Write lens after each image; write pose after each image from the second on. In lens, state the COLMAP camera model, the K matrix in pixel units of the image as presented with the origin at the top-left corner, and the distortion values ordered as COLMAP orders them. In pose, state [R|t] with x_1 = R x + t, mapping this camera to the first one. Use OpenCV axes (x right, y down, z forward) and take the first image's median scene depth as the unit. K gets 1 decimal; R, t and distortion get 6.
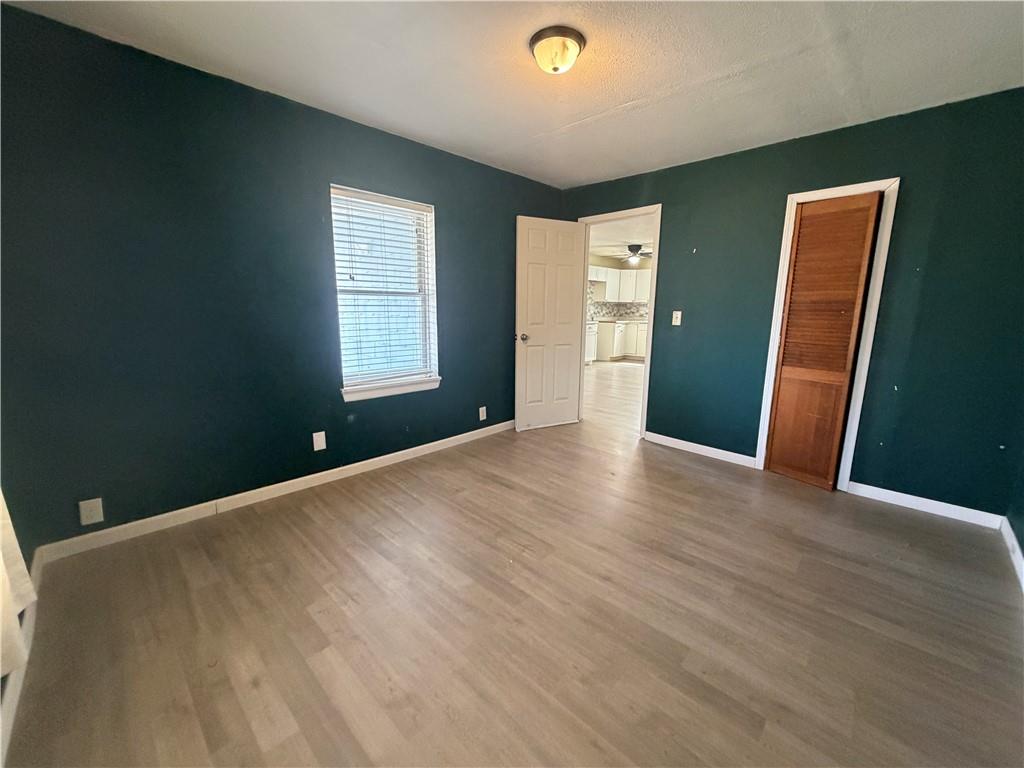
lens RADIAL K [[407.7, 0, 509.0], [0, 407.7, 384.9], [0, 0, 1]] dist [0.000150, 0.000057]
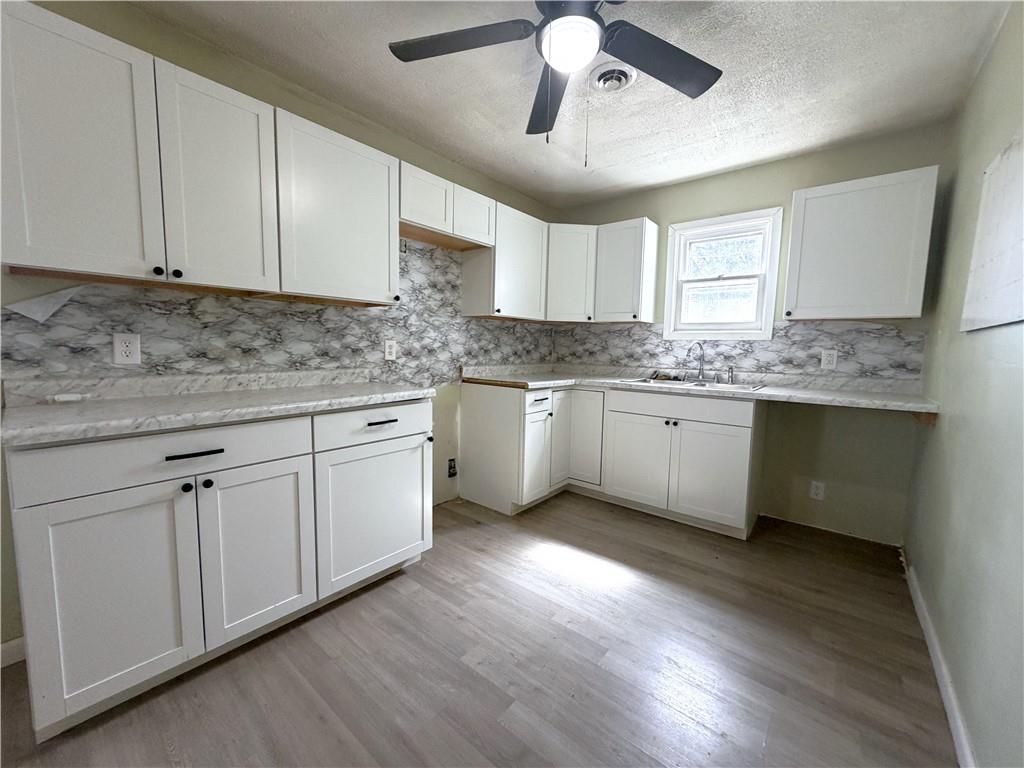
lens RADIAL K [[407.7, 0, 509.0], [0, 407.7, 384.9], [0, 0, 1]] dist [0.000150, 0.000057]
pose [[0.997861, 0.006304, 0.065065, 0.221555], [-0.000374, 0.995873, -0.090753, -0.123774], [-0.065368, 0.090535, 0.993746, 0.690830]]
